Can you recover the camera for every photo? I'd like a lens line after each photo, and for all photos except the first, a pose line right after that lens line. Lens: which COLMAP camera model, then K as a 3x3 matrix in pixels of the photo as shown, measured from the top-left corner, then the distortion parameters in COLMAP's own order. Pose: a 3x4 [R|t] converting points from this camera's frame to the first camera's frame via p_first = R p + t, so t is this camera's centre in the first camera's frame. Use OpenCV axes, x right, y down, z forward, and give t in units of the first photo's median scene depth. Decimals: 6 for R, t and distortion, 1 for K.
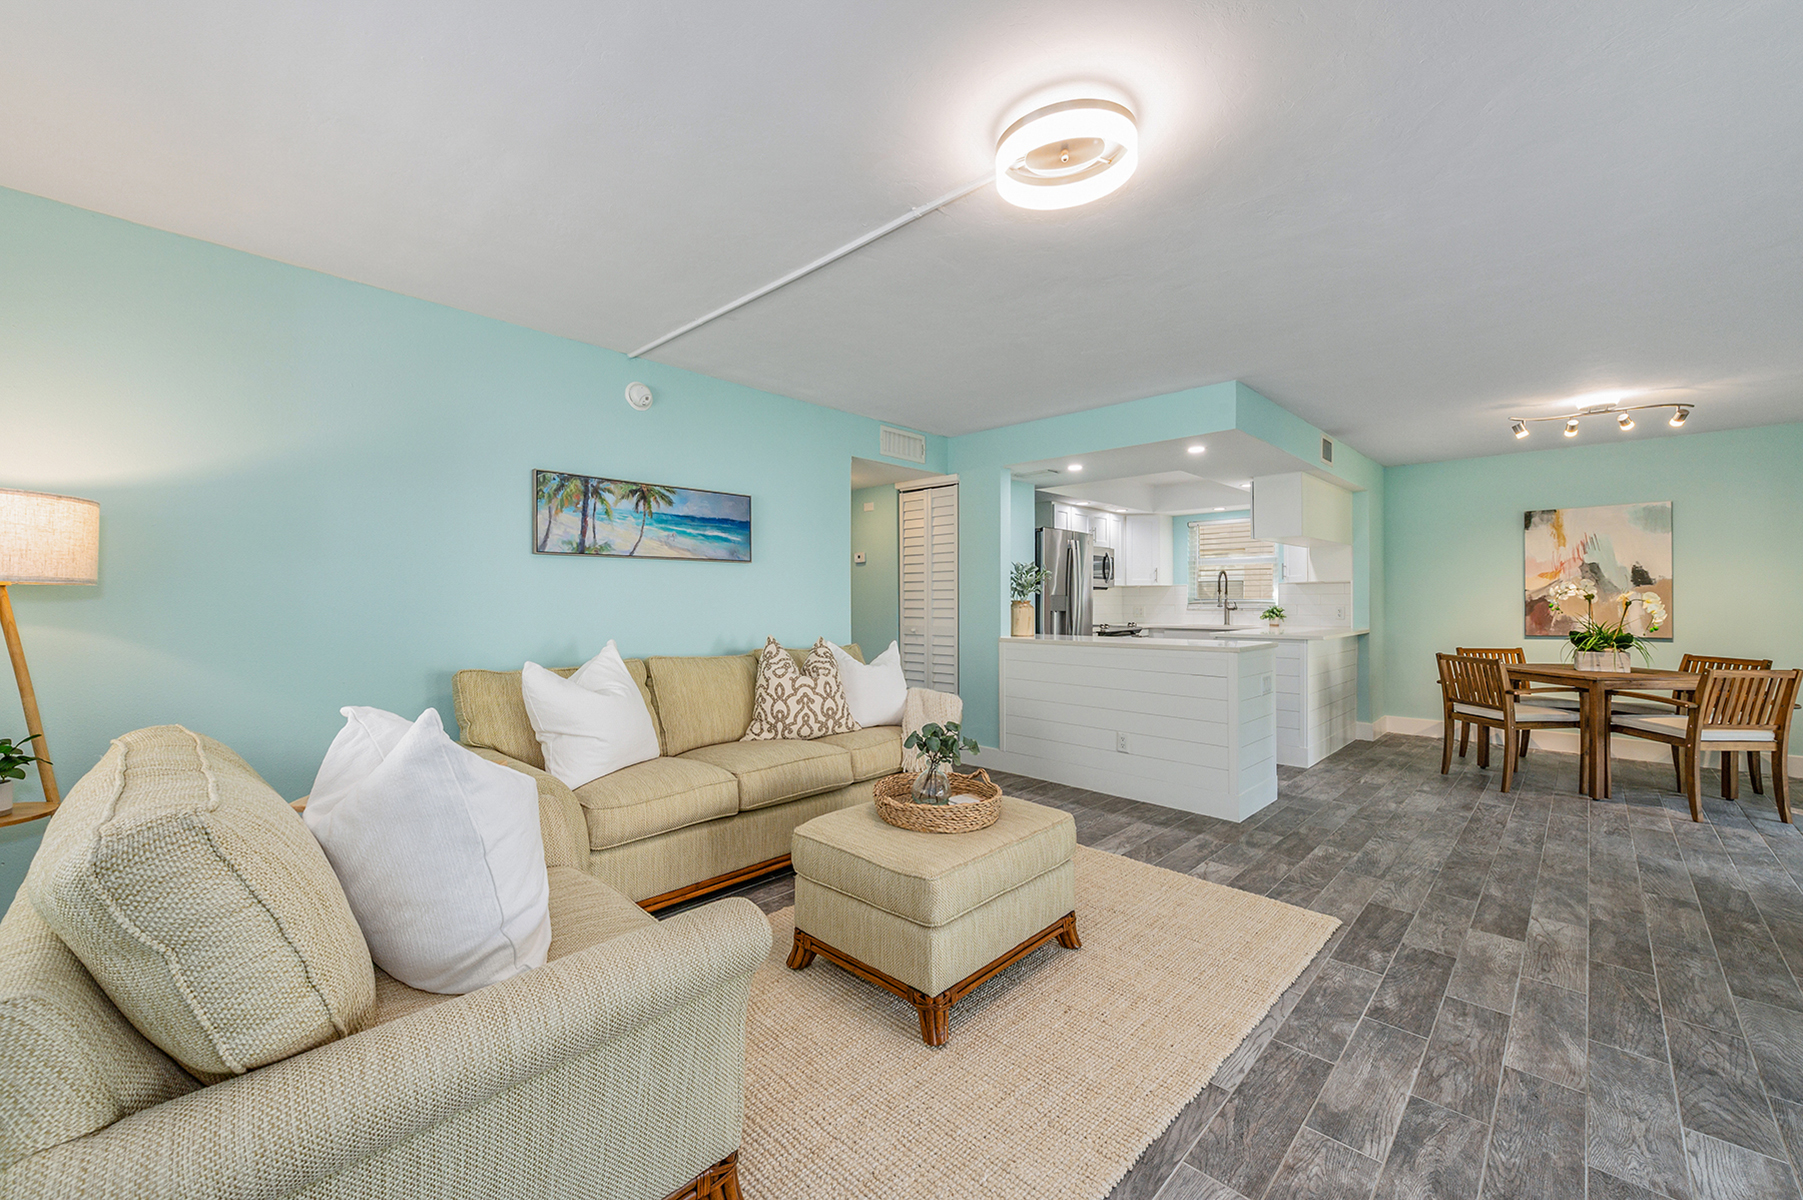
lens RADIAL K [[710.8, 0, 896.9], [0, 710.8, 602.8], [0, 0, 1]] dist [0.014214, -0.004243]
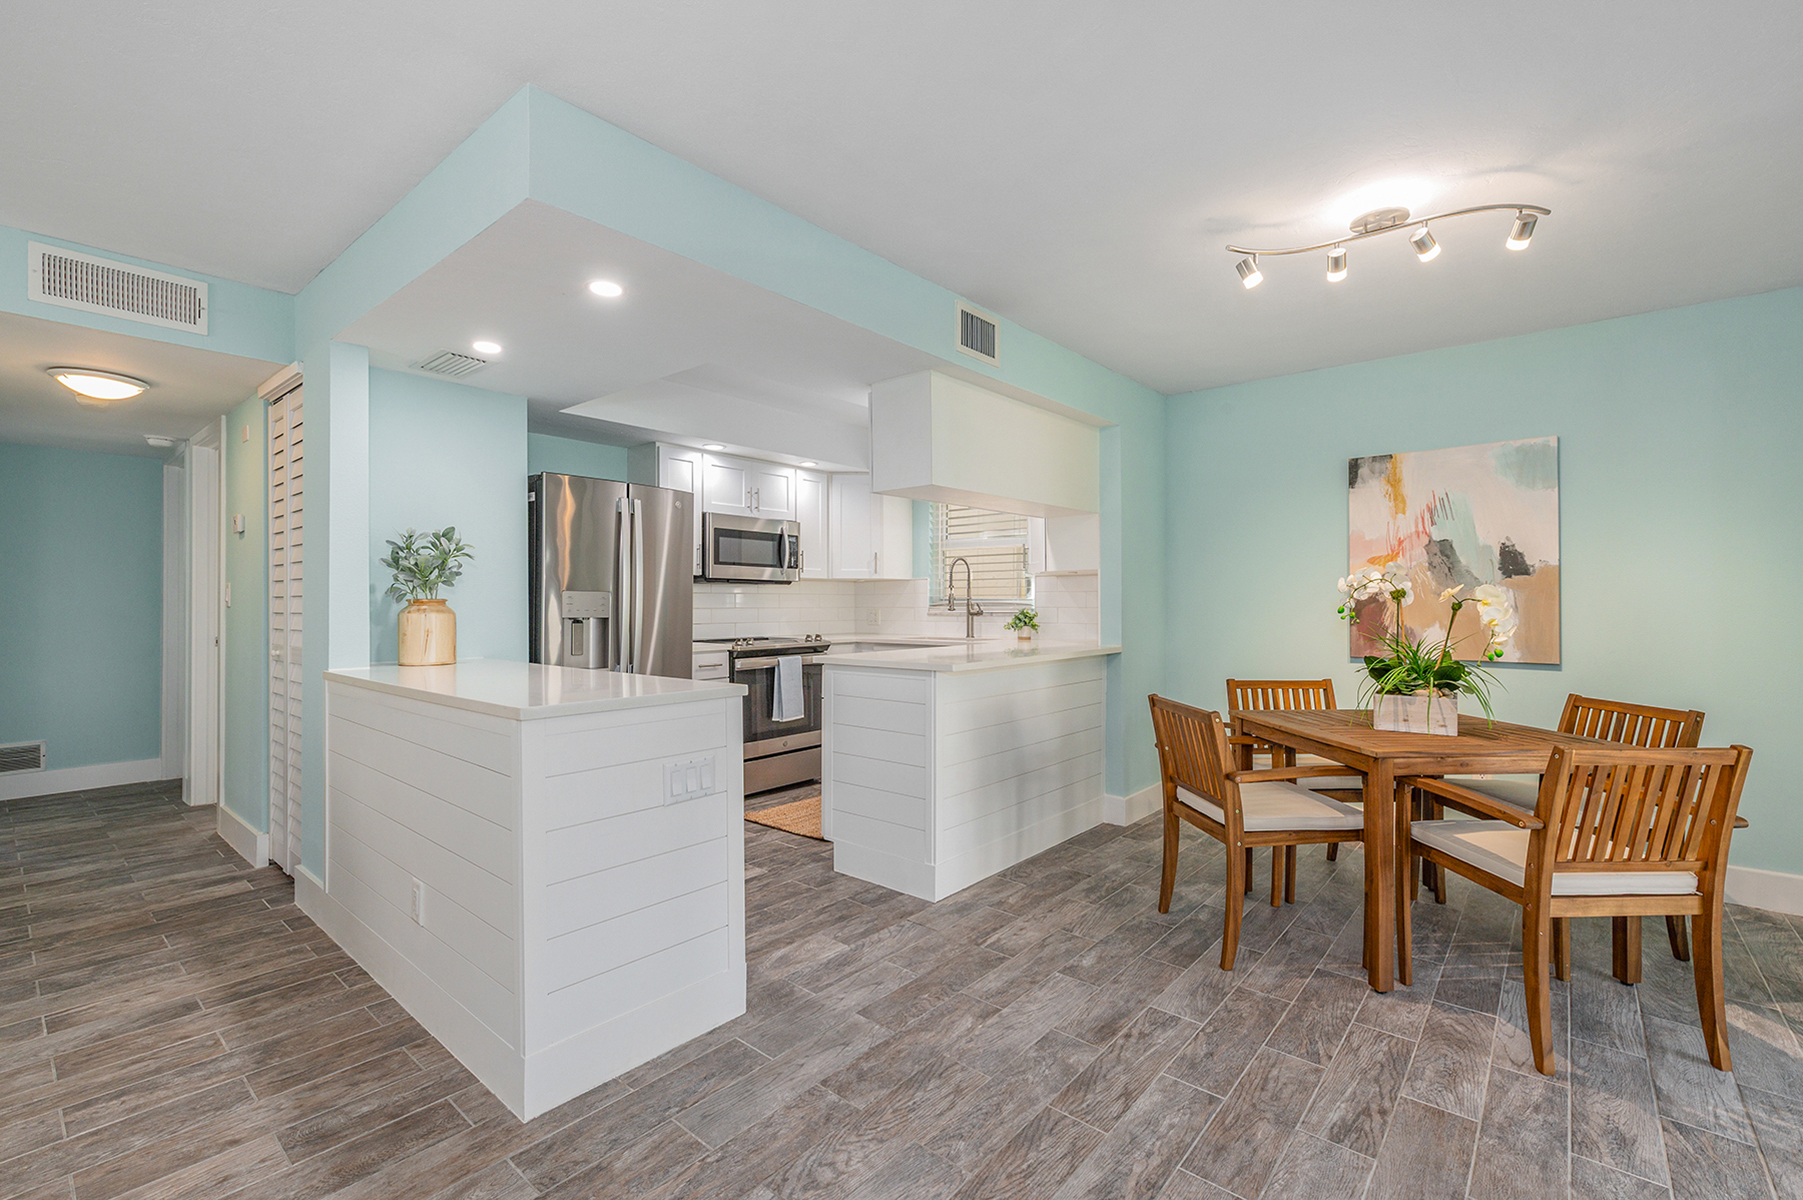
lens RADIAL K [[785.6, 0, 893.8], [0, 785.6, 603.5], [0, 0, 1]] dist [0.010382, -0.003181]
pose [[0.998176, 0.001177, 0.060368, 0.716199], [-0.001085, 0.999998, -0.001564, 0.000477], [-0.060370, 0.001496, 0.998175, 0.553566]]
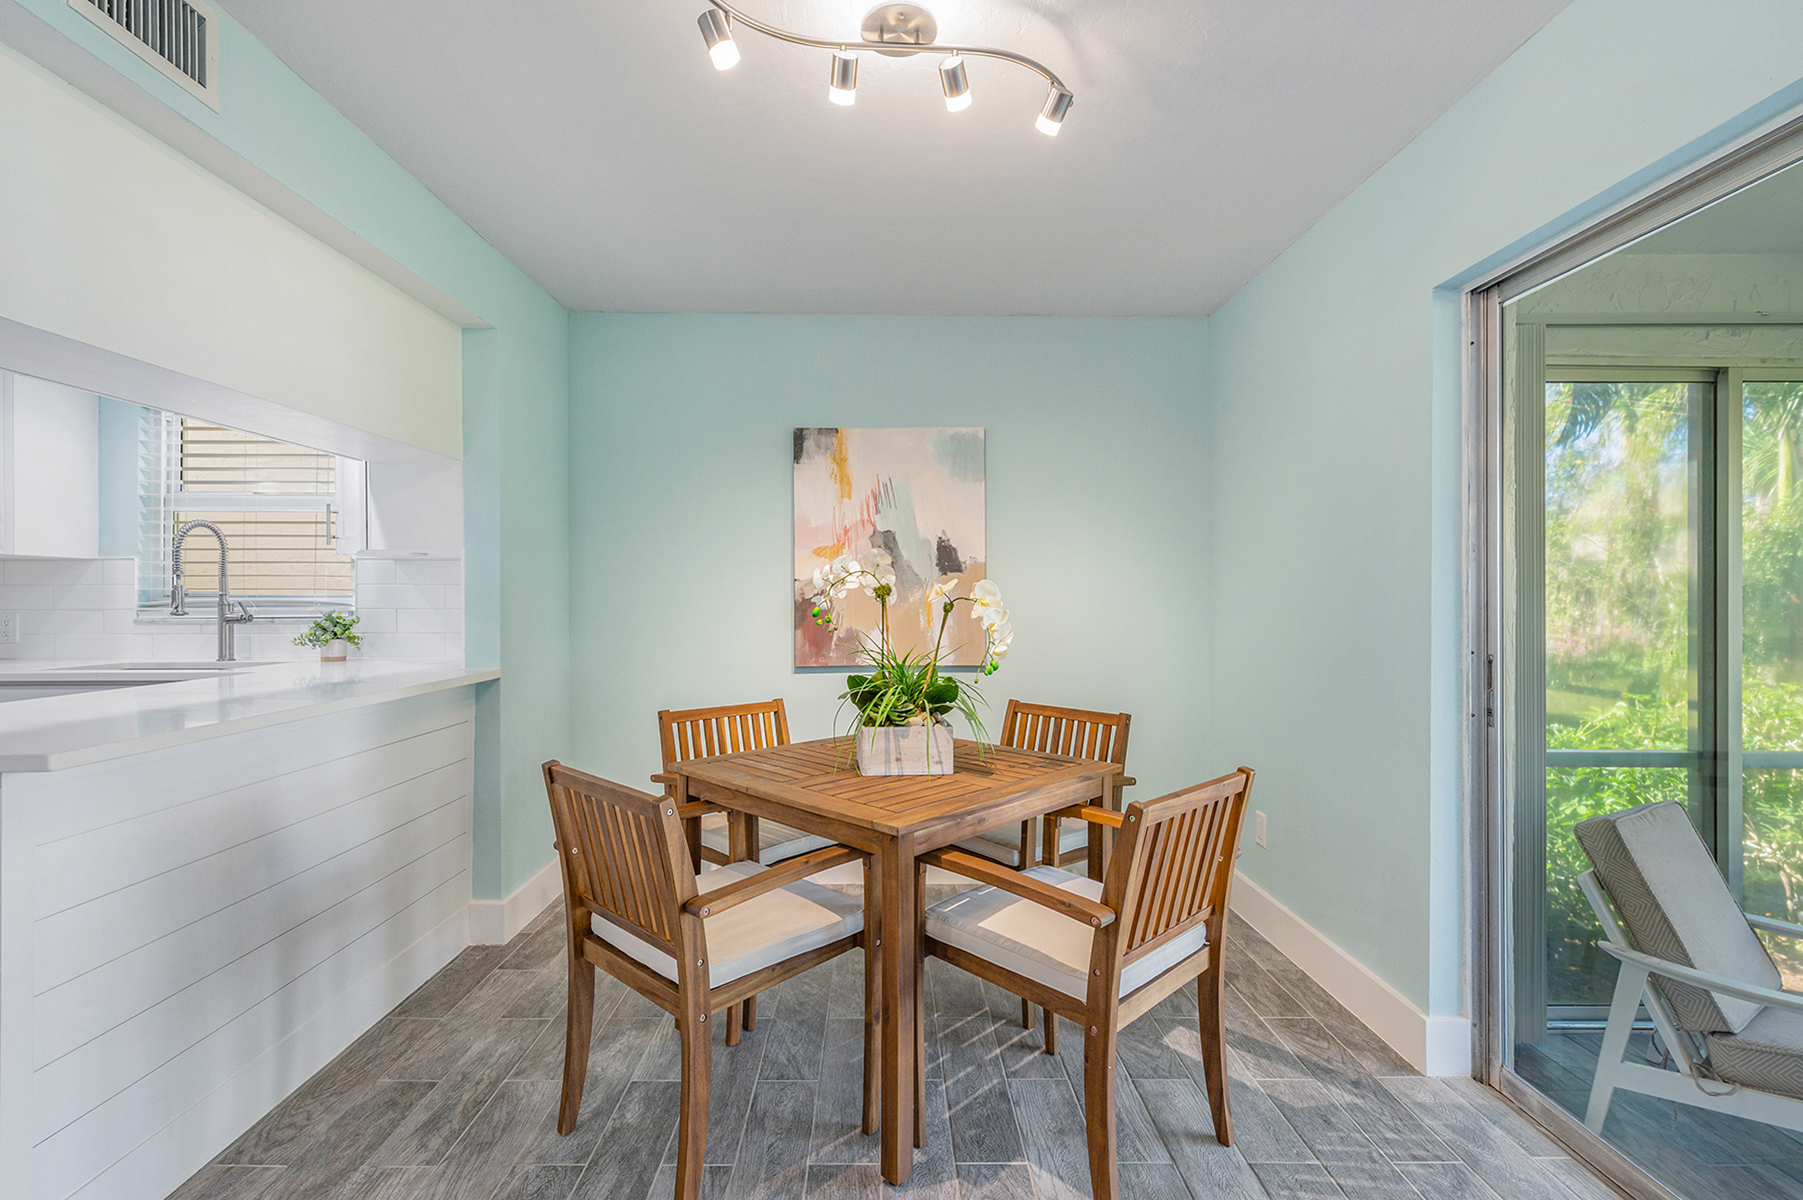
lens RADIAL K [[812.5, 0, 894.5], [0, 812.5, 599.0], [0, 0, 1]] dist [0.011090, -0.000701]
pose [[0.709996, 0.002443, 0.704202, 0.840618], [0.000420, 0.999992, -0.003893, -0.002269], [-0.704206, 0.003059, 0.709989, 0.870499]]
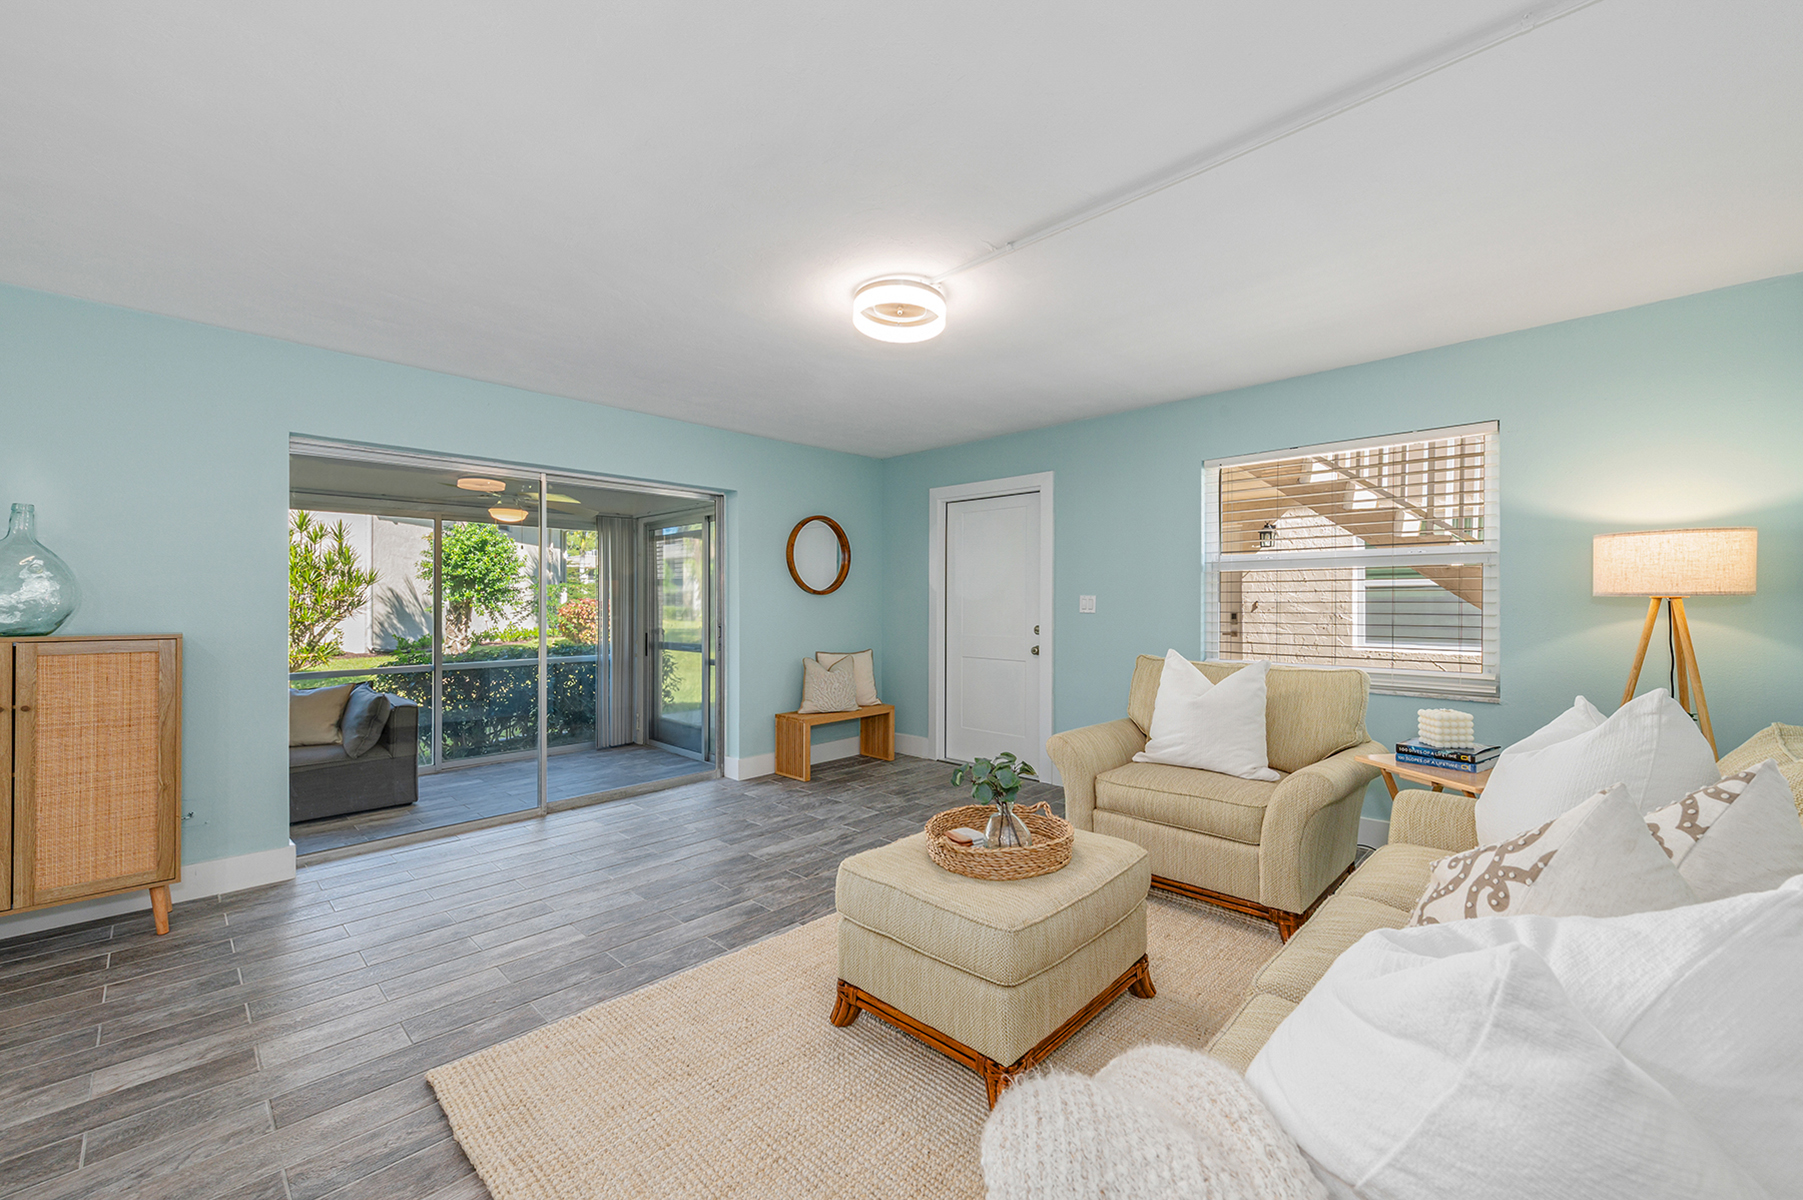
lens RADIAL K [[710.8, 0, 896.9], [0, 710.8, 602.8], [0, 0, 1]] dist [0.014214, -0.004243]
pose [[-0.999995, 0.001034, 0.003123, 0.119710], [0.001039, 0.999998, 0.001632, -0.009395], [-0.003121, 0.001636, -0.999994, 1.255821]]
